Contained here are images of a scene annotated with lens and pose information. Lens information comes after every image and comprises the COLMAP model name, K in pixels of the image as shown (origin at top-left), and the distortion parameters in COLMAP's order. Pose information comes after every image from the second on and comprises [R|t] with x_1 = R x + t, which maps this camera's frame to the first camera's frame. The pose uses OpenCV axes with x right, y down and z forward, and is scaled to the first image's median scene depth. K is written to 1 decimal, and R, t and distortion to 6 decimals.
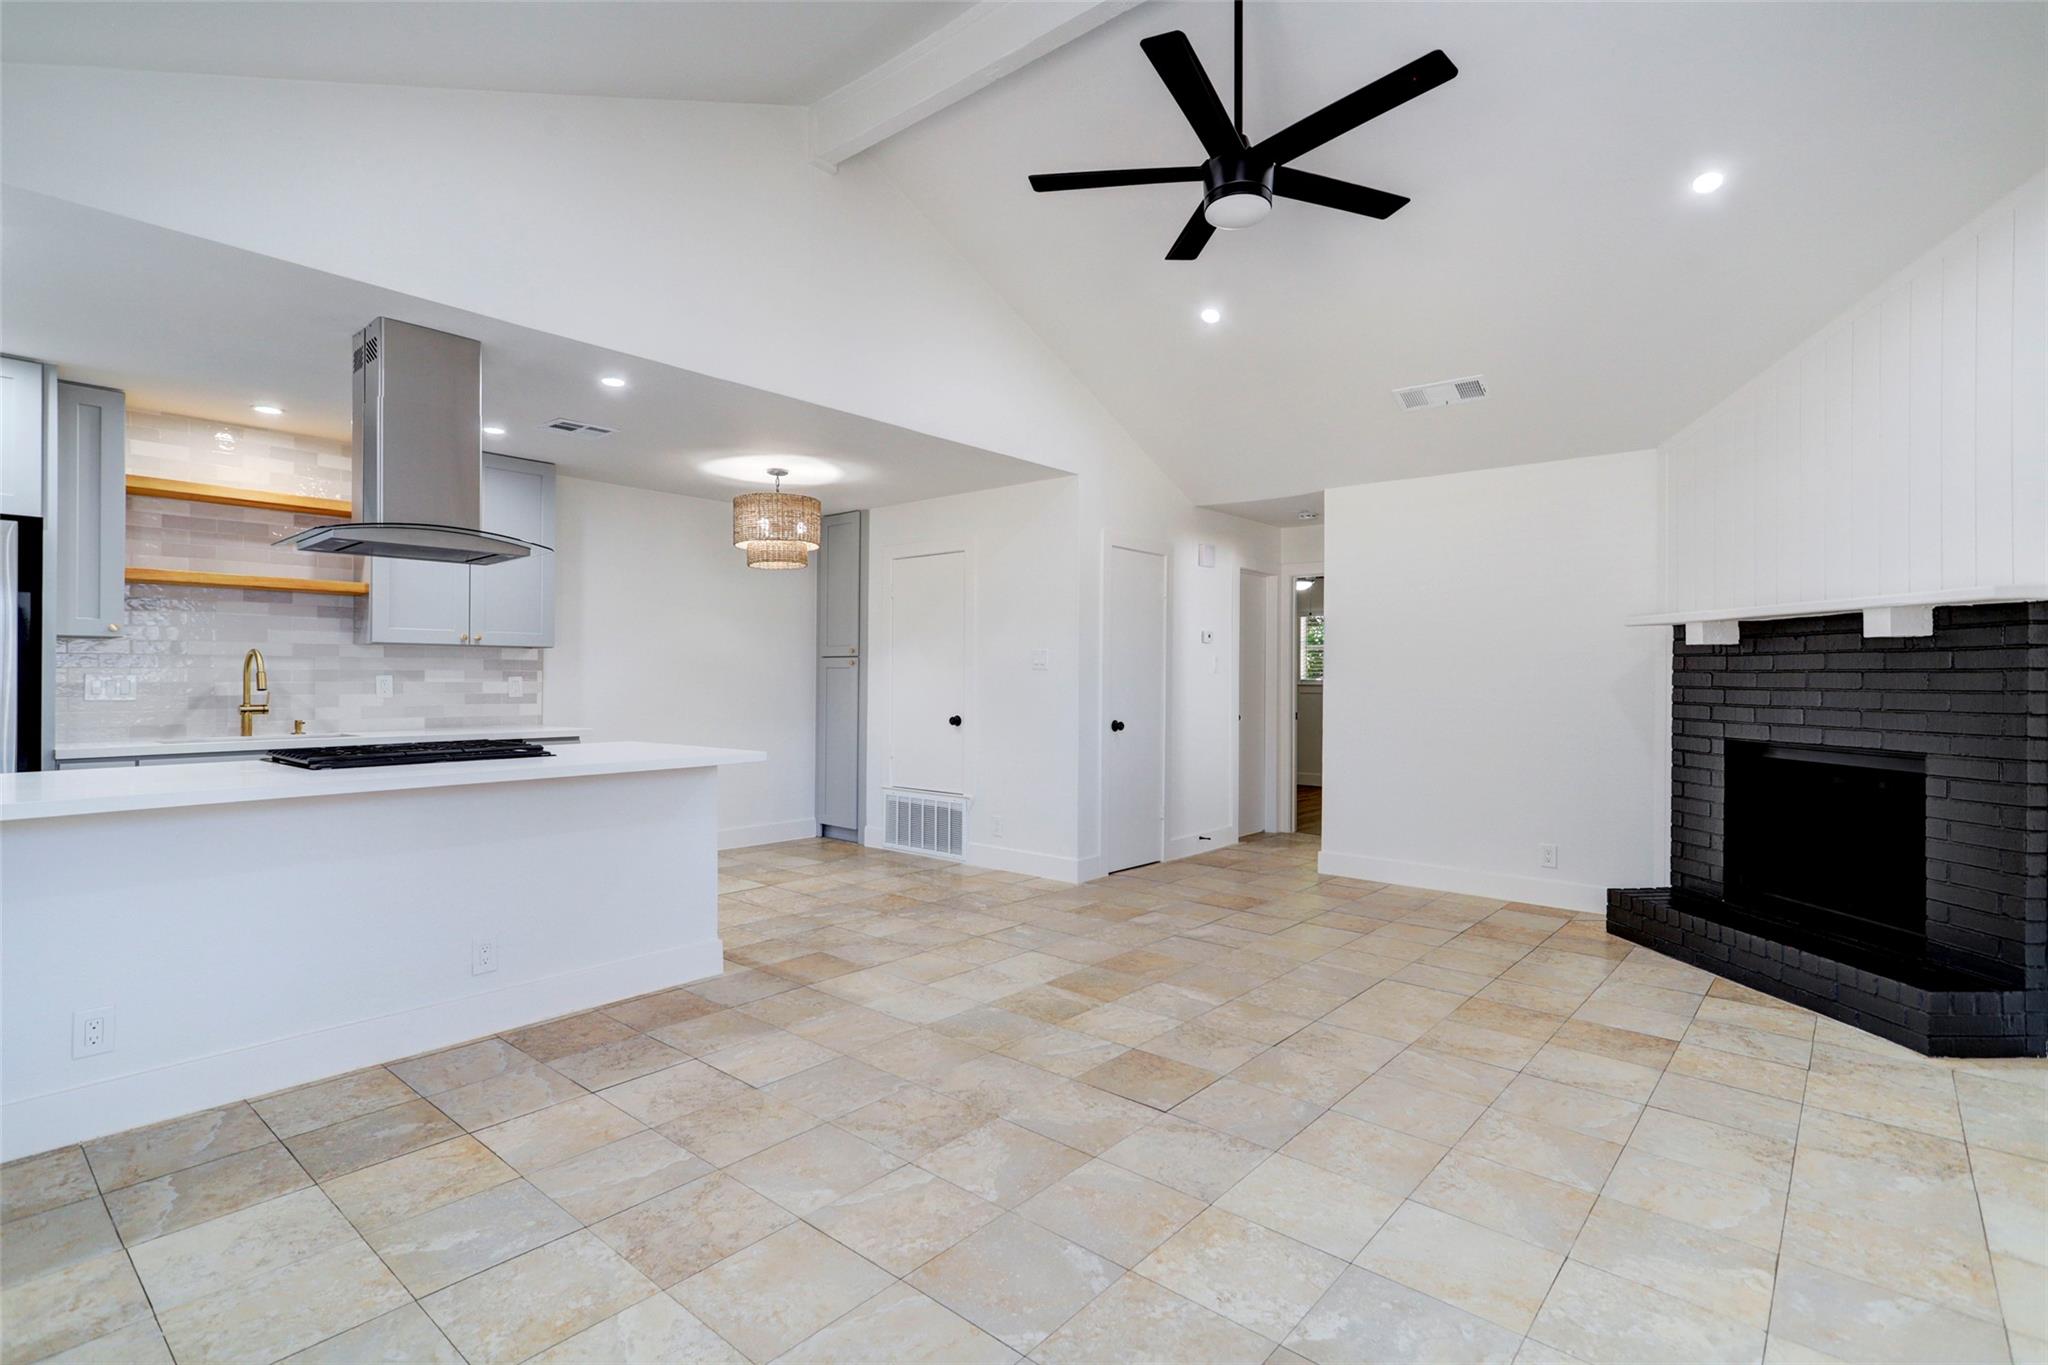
lens RADIAL K [[971.2, 0, 1024.0], [0, 971.2, 682.5], [0, 0, 1]] dist [0.018925, 0.000424]
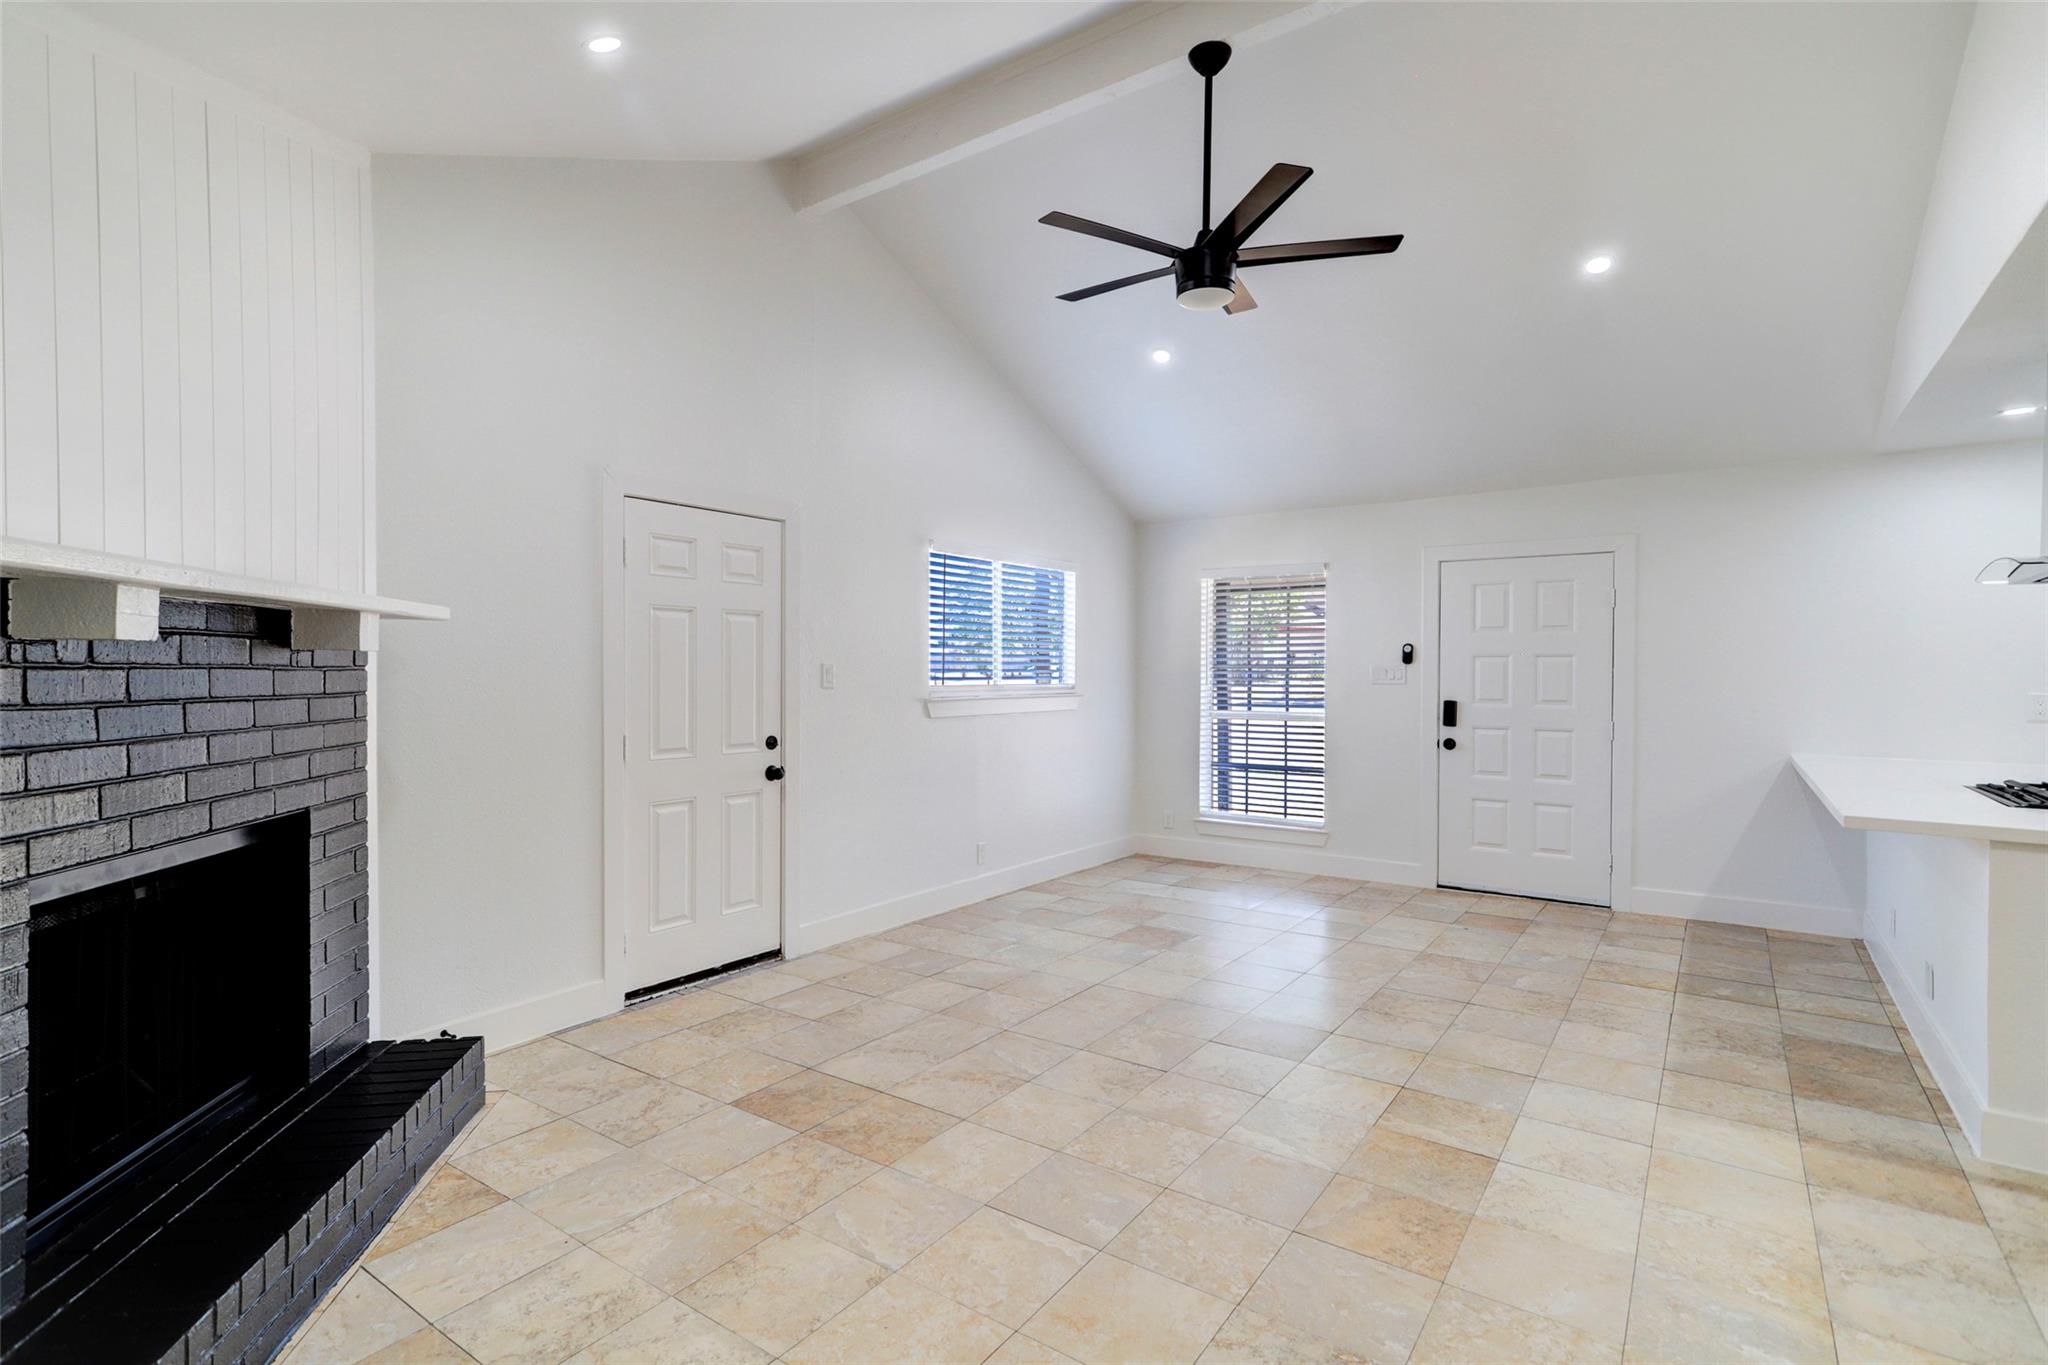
lens RADIAL K [[976.0, 0, 985.8], [0, 976.0, 682.3], [0, 0, 1]] dist [0.000417, 0.000490]
pose [[-0.998215, -0.005565, -0.059469, 0.426651], [-0.006433, 0.999875, 0.014426, -0.034828], [0.059381, 0.014783, -0.998126, 1.678916]]
